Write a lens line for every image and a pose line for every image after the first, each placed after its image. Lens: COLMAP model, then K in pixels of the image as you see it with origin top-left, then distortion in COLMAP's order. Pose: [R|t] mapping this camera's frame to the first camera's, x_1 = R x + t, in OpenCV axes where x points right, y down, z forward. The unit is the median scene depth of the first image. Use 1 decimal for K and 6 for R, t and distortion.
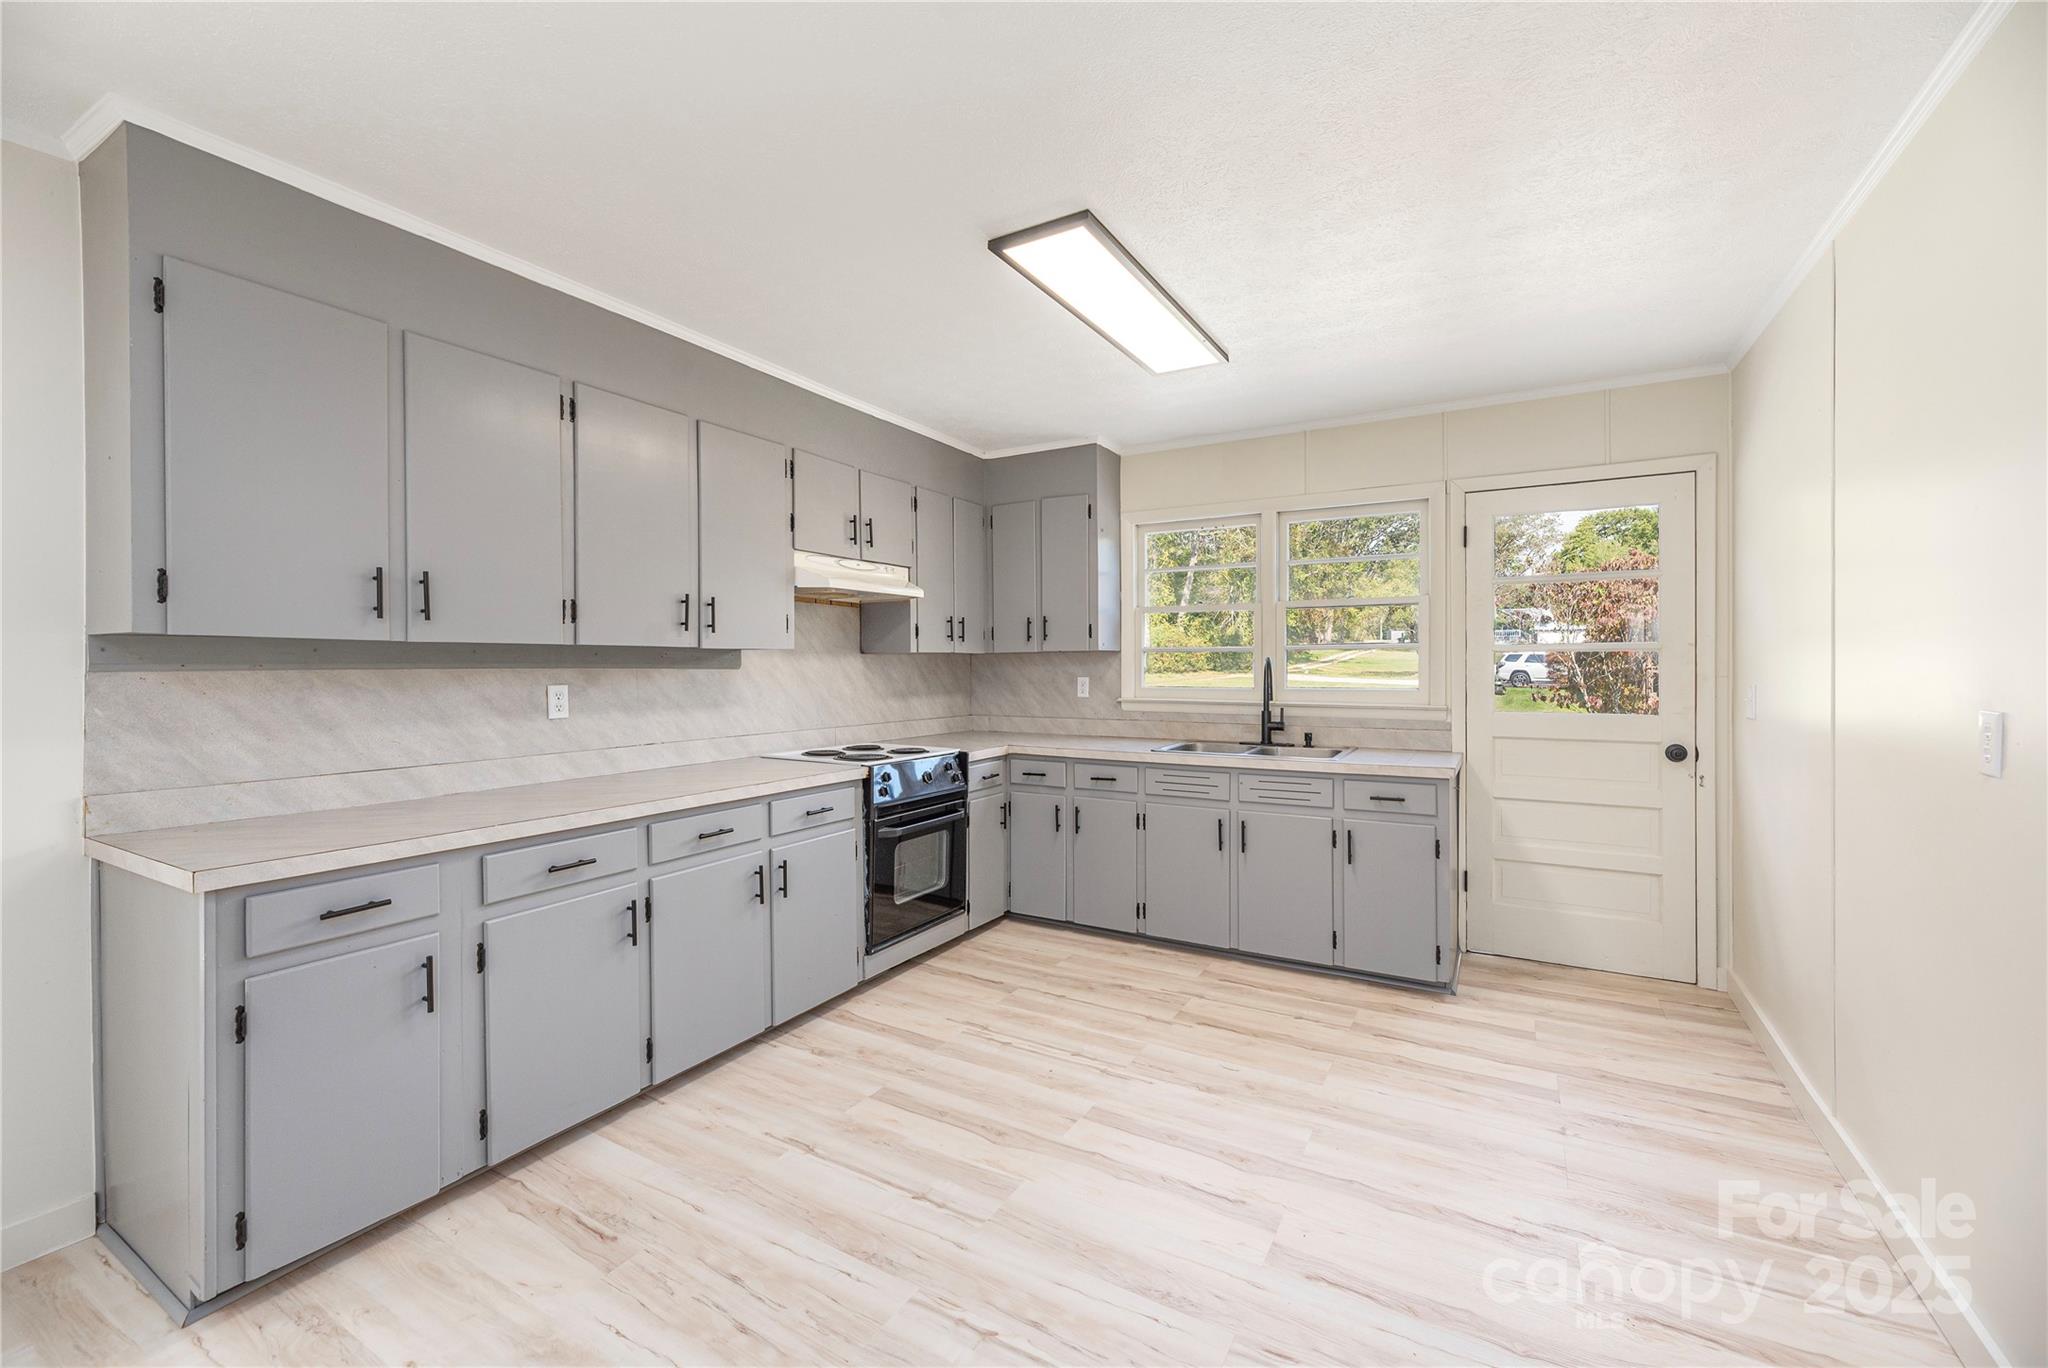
lens RADIAL K [[839.2, 0, 1024.0], [0, 839.2, 684.0], [0, 0, 1]] dist [0.000948, 0.000200]
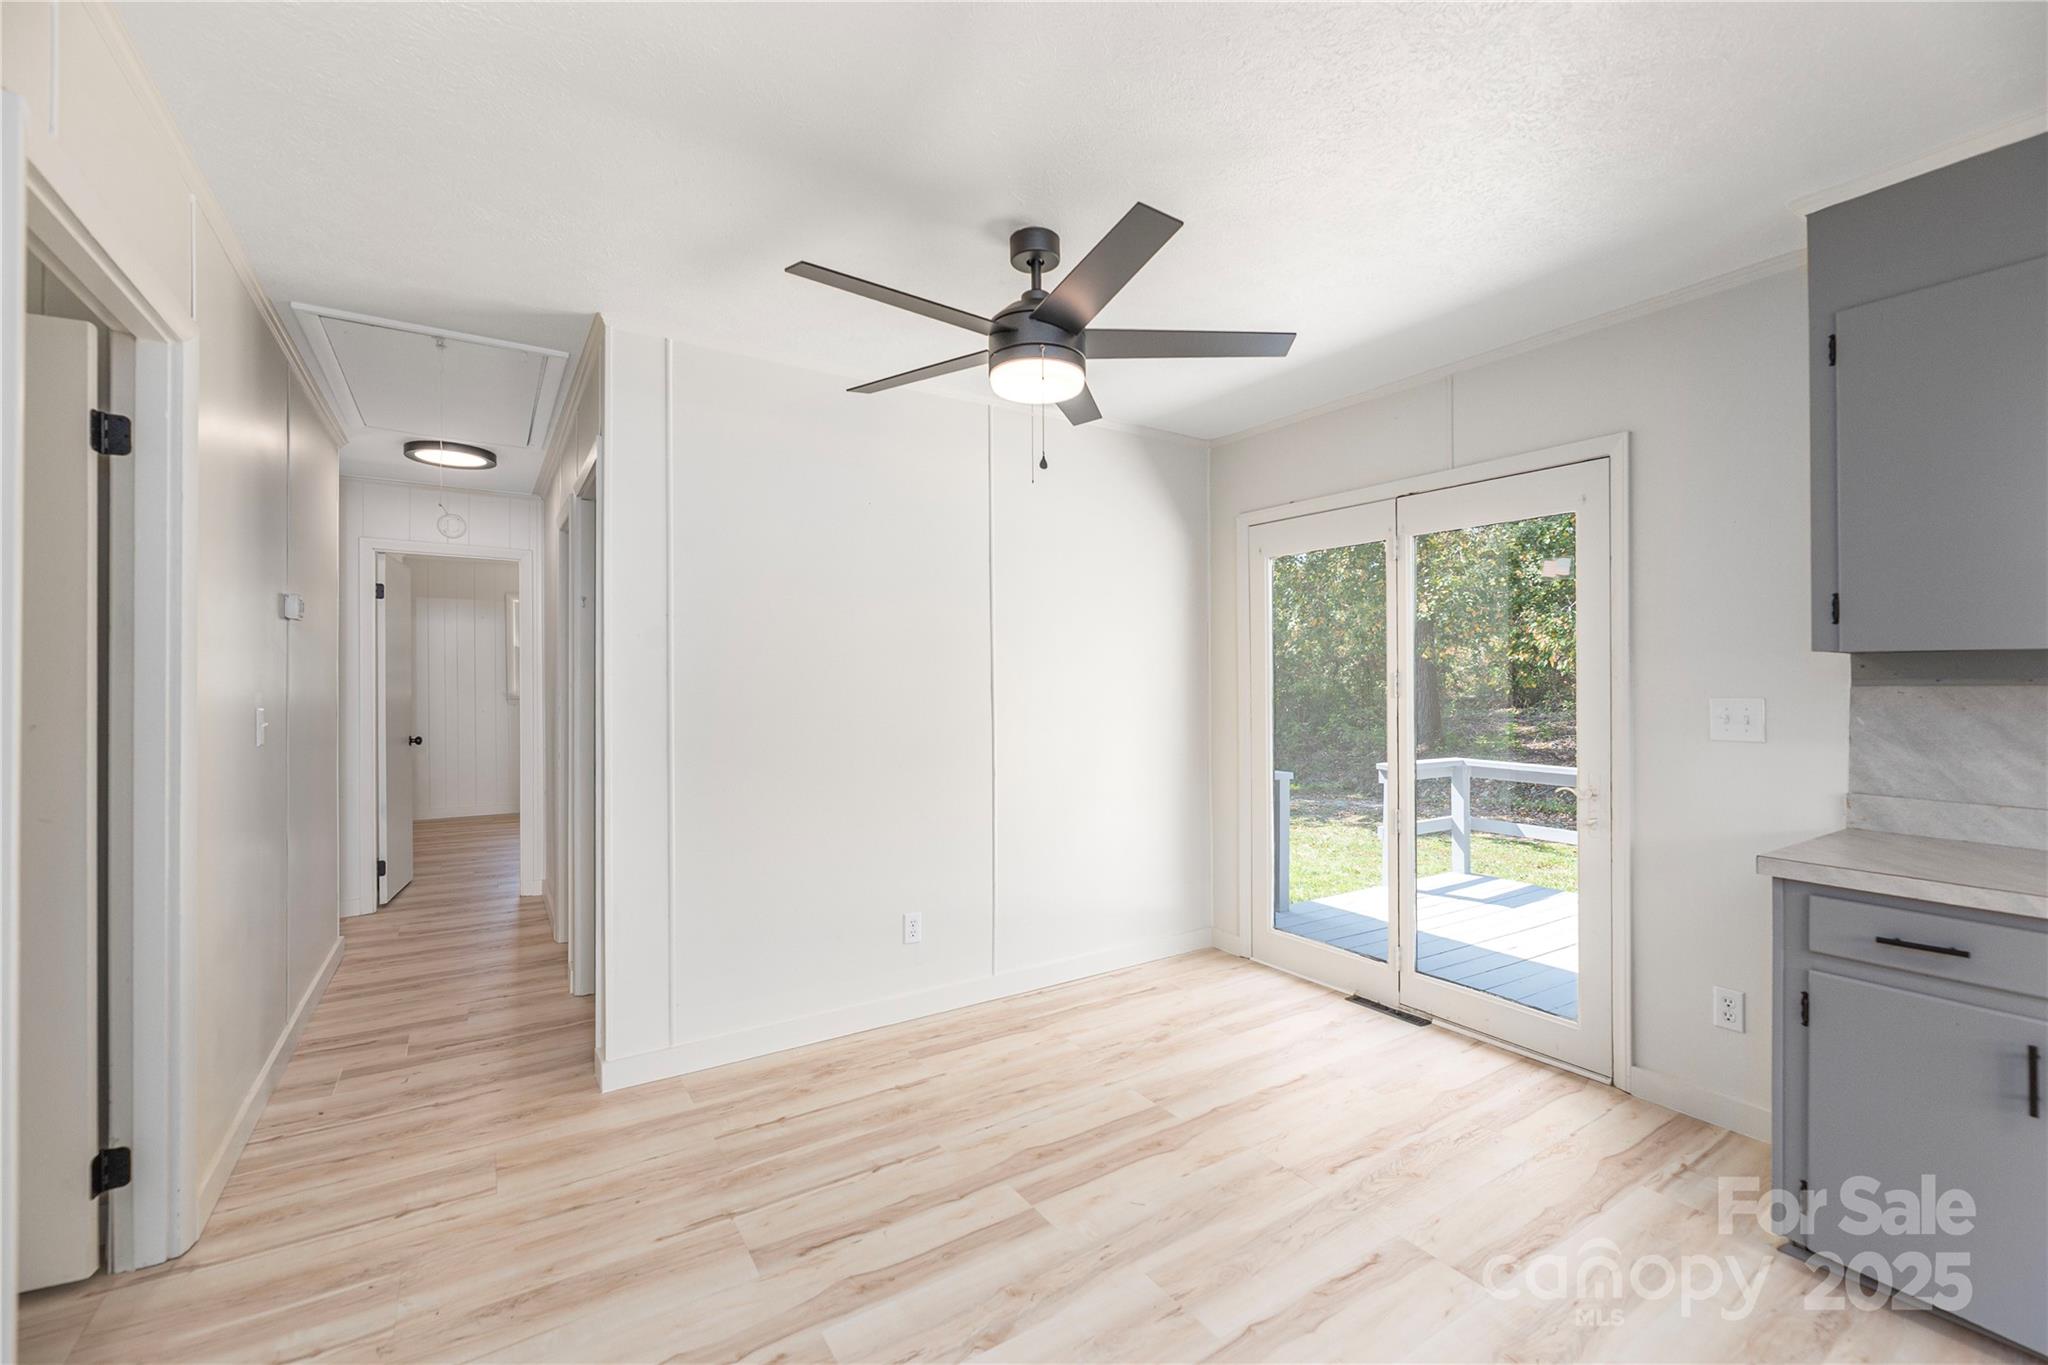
lens RADIAL K [[842.6, 0, 1025.8], [0, 842.6, 686.5], [0, 0, 1]] dist [-0.000541, -0.000125]
pose [[-0.441804, 0.007556, -0.897080, 0.253723], [-0.020182, 0.999628, 0.018359, -0.006893], [0.896885, 0.026216, -0.441487, 0.291730]]
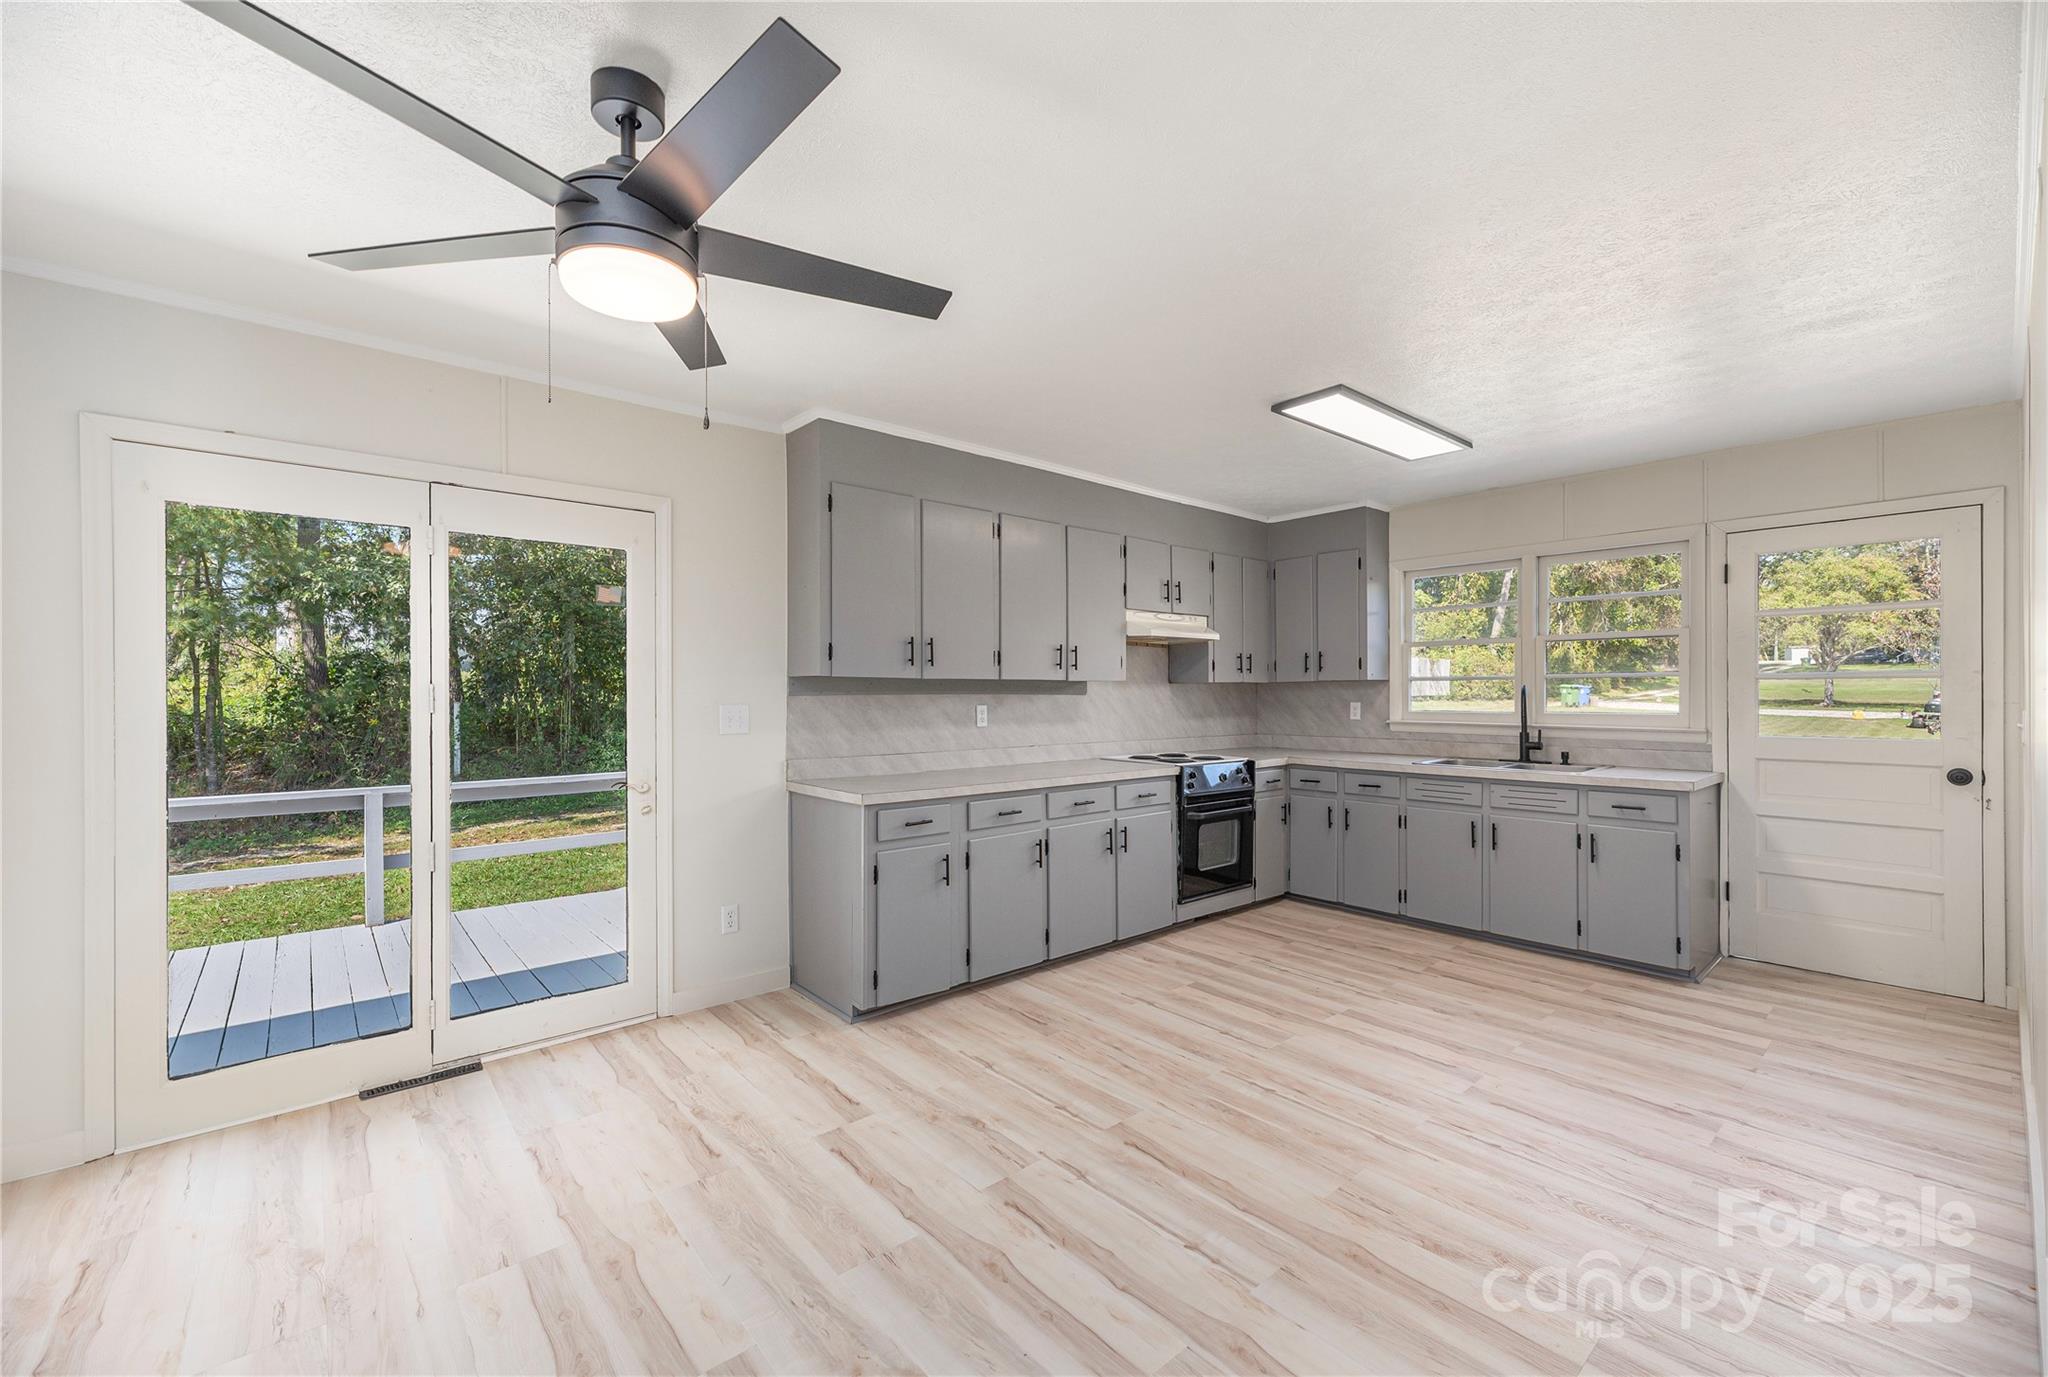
lens RADIAL K [[842.0, 0, 1035.2], [0, 842.0, 693.6], [0, 0, 1]] dist [0.000630, 0.000071]
pose [[0.950124, 0.000454, -0.311872, 0.019010], [-0.006877, 0.999786, -0.019494, 0.008550], [0.311796, 0.020666, 0.949924, -0.396246]]
